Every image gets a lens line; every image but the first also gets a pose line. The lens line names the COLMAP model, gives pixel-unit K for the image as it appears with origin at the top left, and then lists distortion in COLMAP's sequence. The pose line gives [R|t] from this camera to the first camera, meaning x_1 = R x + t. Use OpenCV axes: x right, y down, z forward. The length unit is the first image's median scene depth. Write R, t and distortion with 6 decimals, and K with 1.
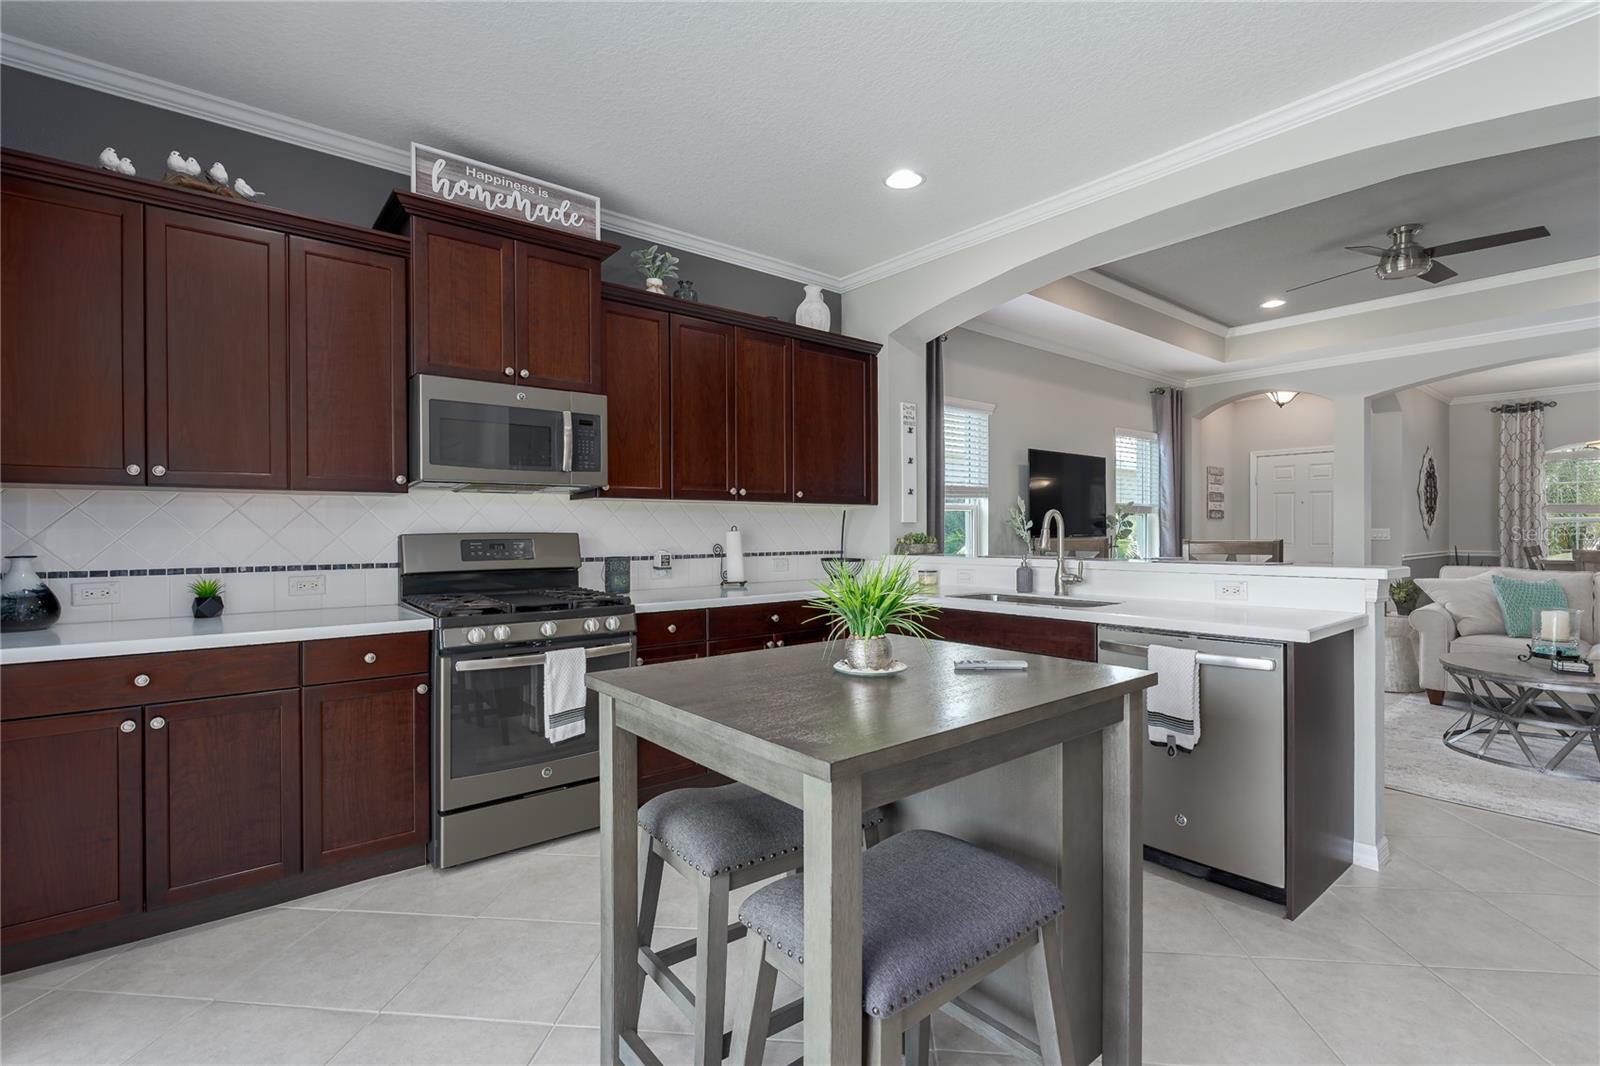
lens RADIAL K [[720.4, 0, 784.3], [0, 720.4, 532.4], [0, 0, 1]] dist [-0.005451, 0.000731]
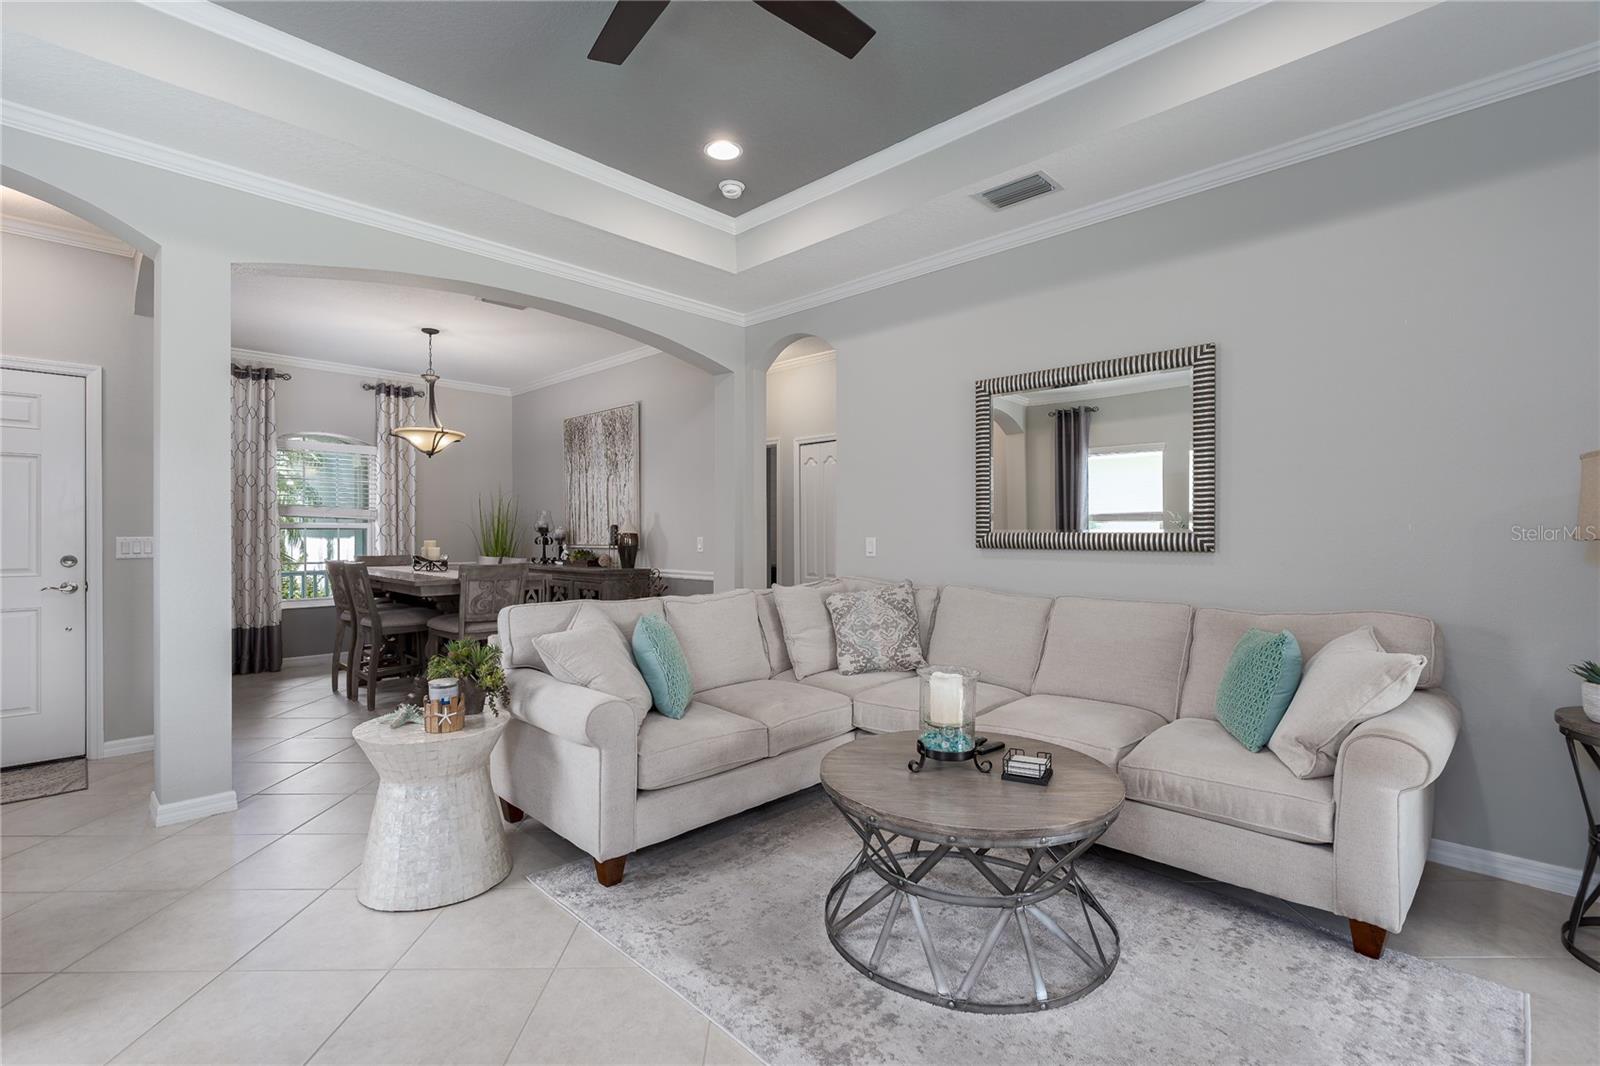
lens RADIAL K [[720.4, 0, 794.5], [0, 720.4, 534.6], [0, 0, 1]] dist [-0.005451, 0.000731]
pose [[-0.127425, 0.005098, 0.991835, 0.313146], [0.004632, 0.999979, -0.004545, -0.002708], [-0.991837, 0.004015, -0.127446, 0.746139]]
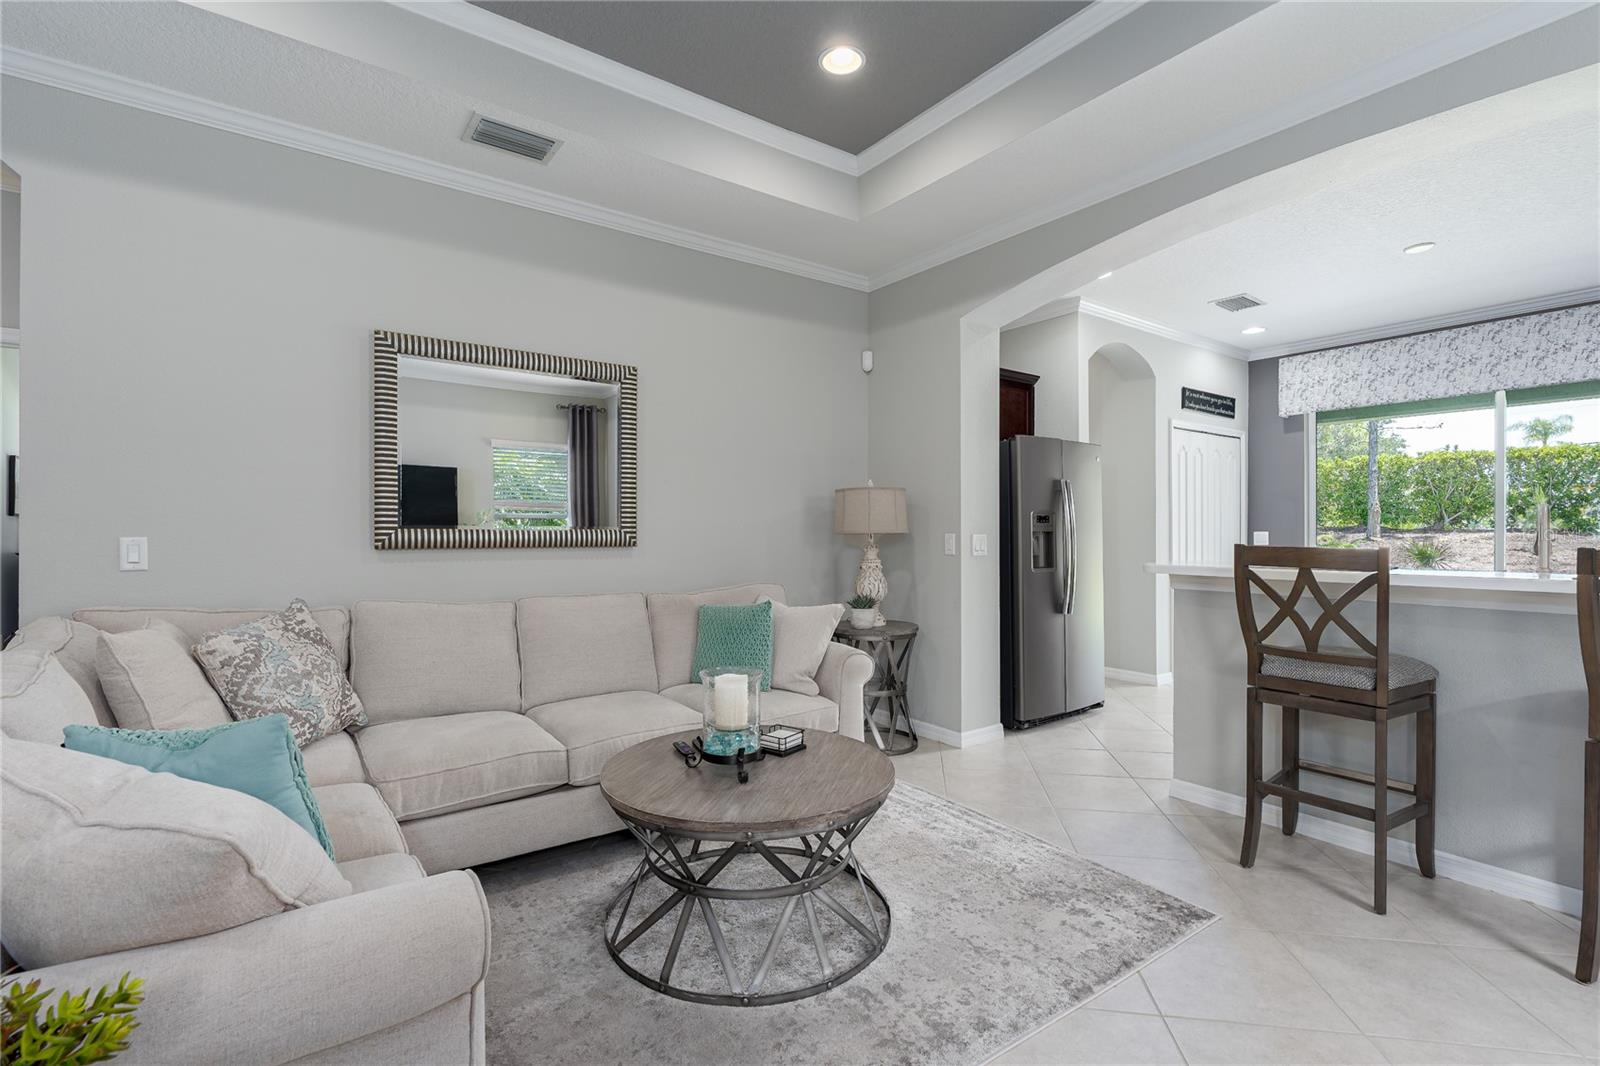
lens RADIAL K [[720.4, 0, 799.0], [0, 720.4, 533.8], [0, 0, 1]] dist [-0.005451, 0.000731]
pose [[-0.999221, 0.004800, 0.039164, 0.622221], [0.005106, 0.999957, 0.007703, -0.005568], [-0.039125, 0.007897, -0.999203, 0.978208]]
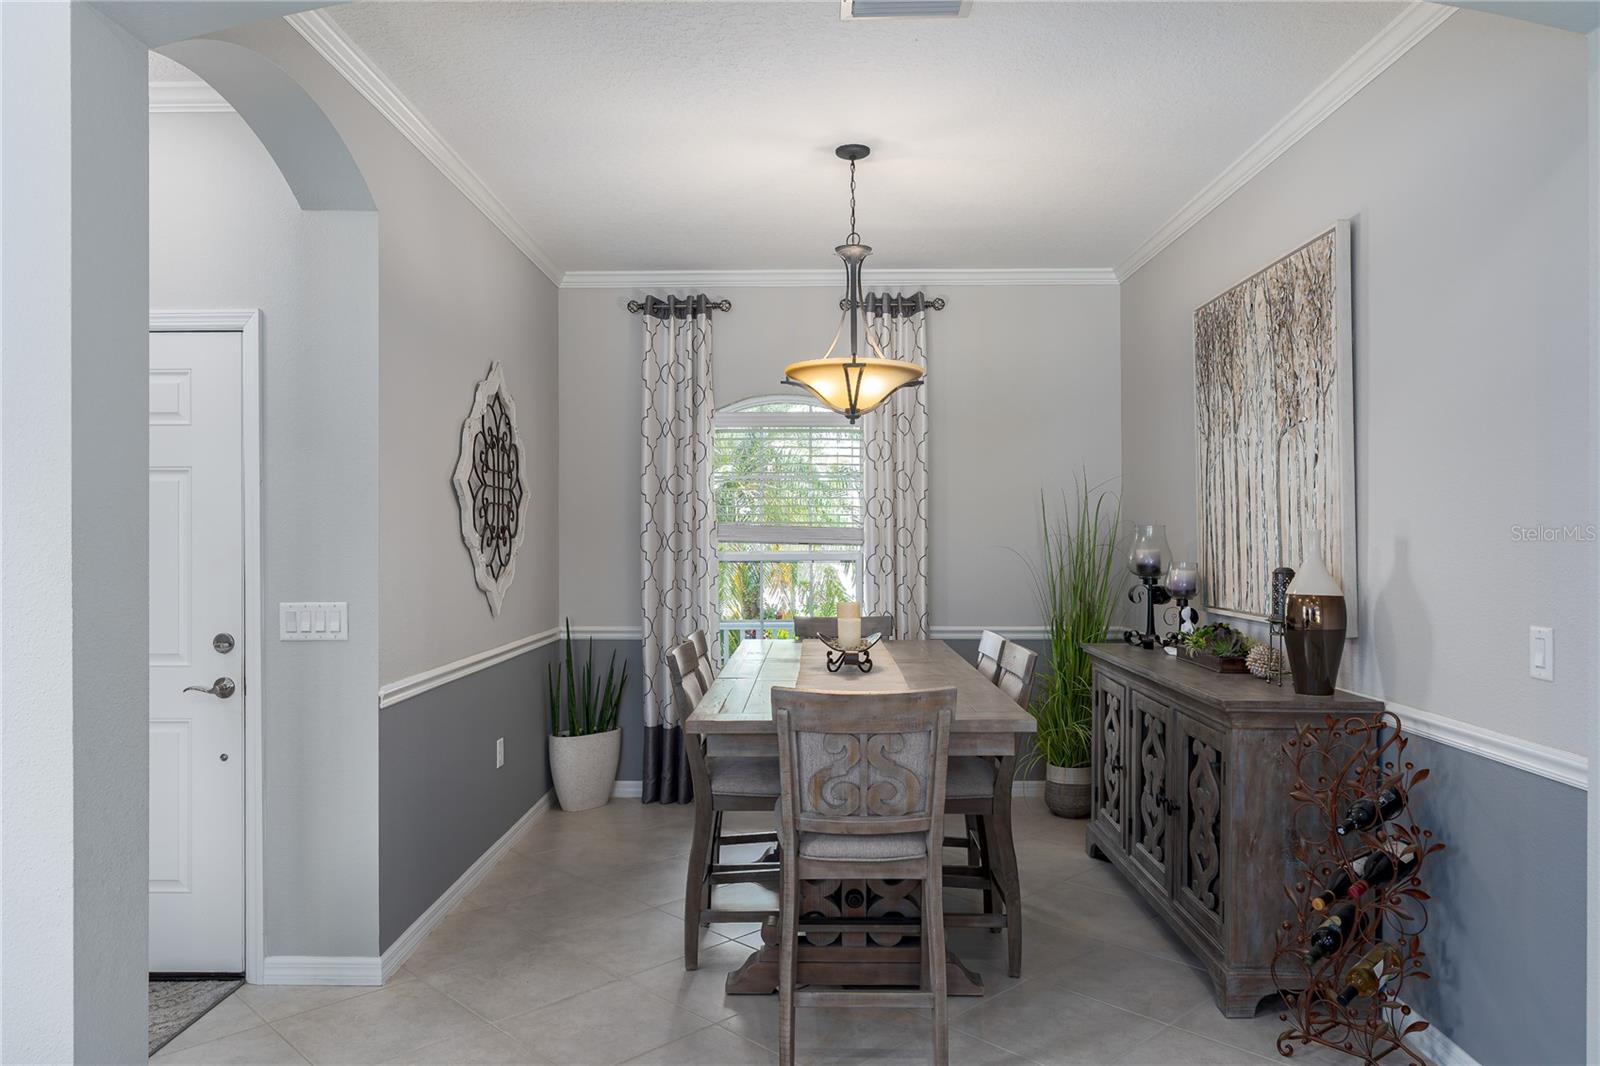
lens RADIAL K [[1087.8, 0, 793.5], [0, 1087.8, 527.0], [0, 0, 1]] dist [-0.000046, 0.000480]
pose [[0.635742, 0.010565, 0.771829, 0.758096], [0.002985, 0.999865, -0.016145, -0.035202], [-0.771896, 0.012568, 0.635625, 0.705921]]
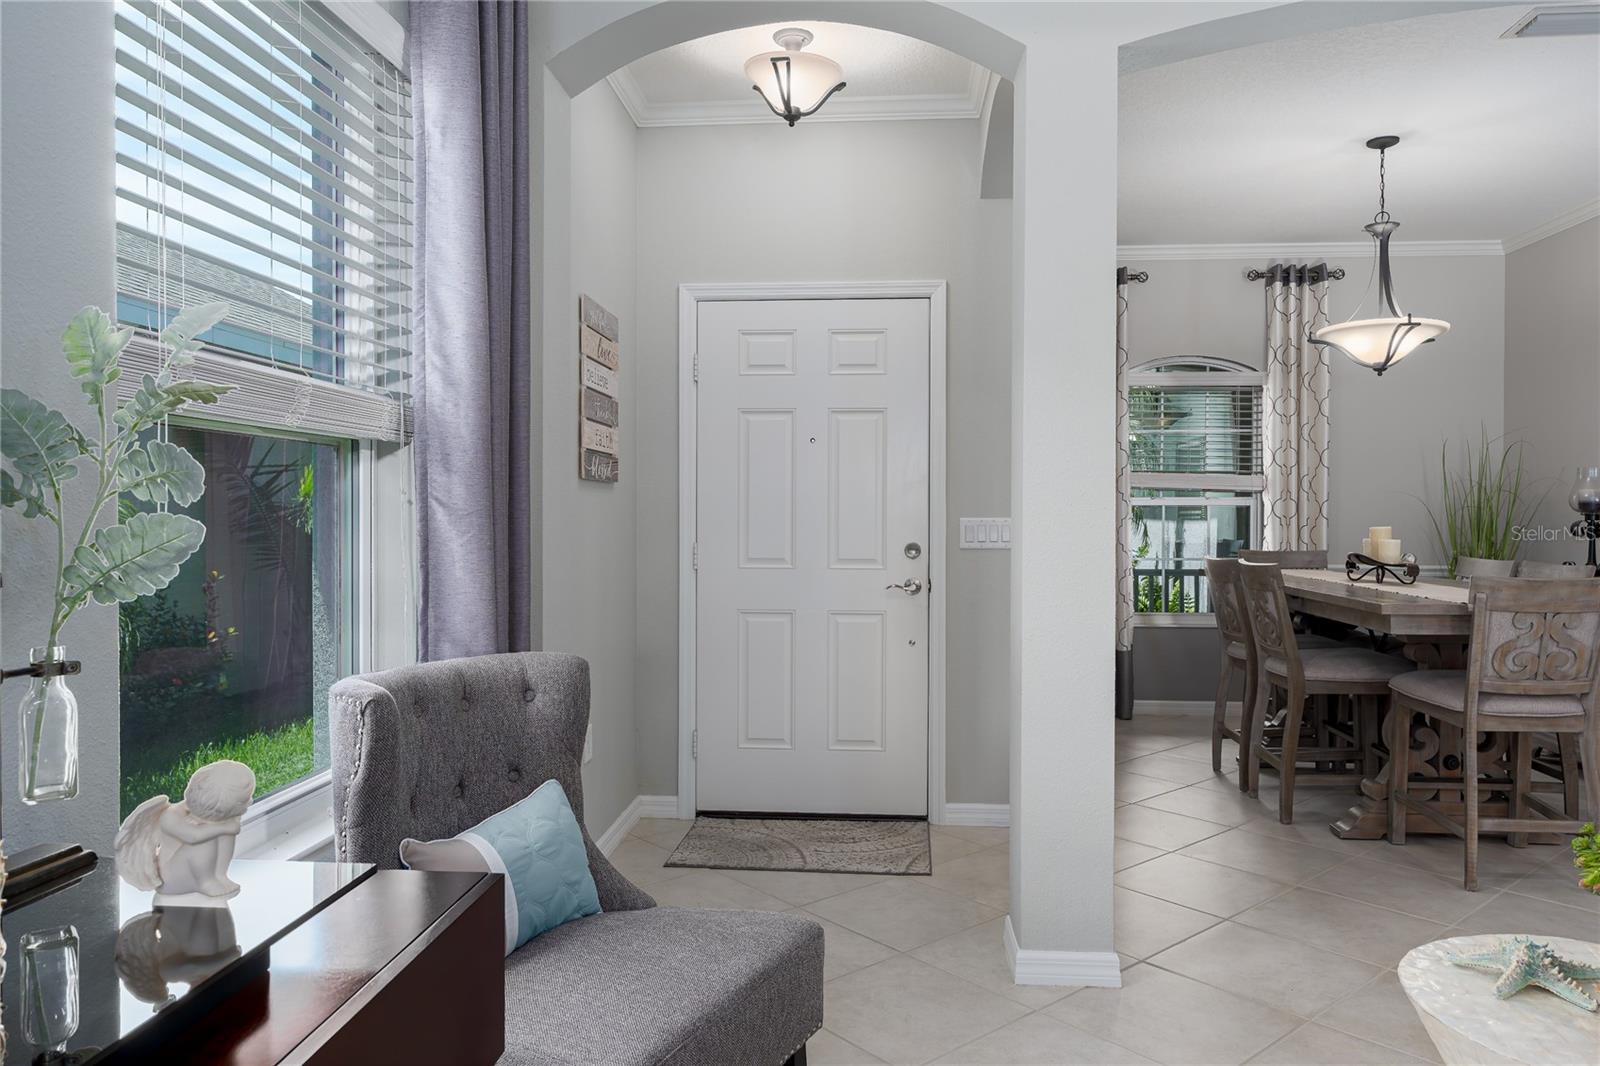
lens RADIAL K [[1087.8, 0, 807.4], [0, 1087.8, 521.6], [0, 0, 1]] dist [-0.000046, 0.000480]
pose [[0.681959, 0.001920, 0.731387, 0.452848], [-0.003182, 0.999995, 0.000343, -0.003925], [-0.731383, -0.002561, 0.681962, 0.863861]]
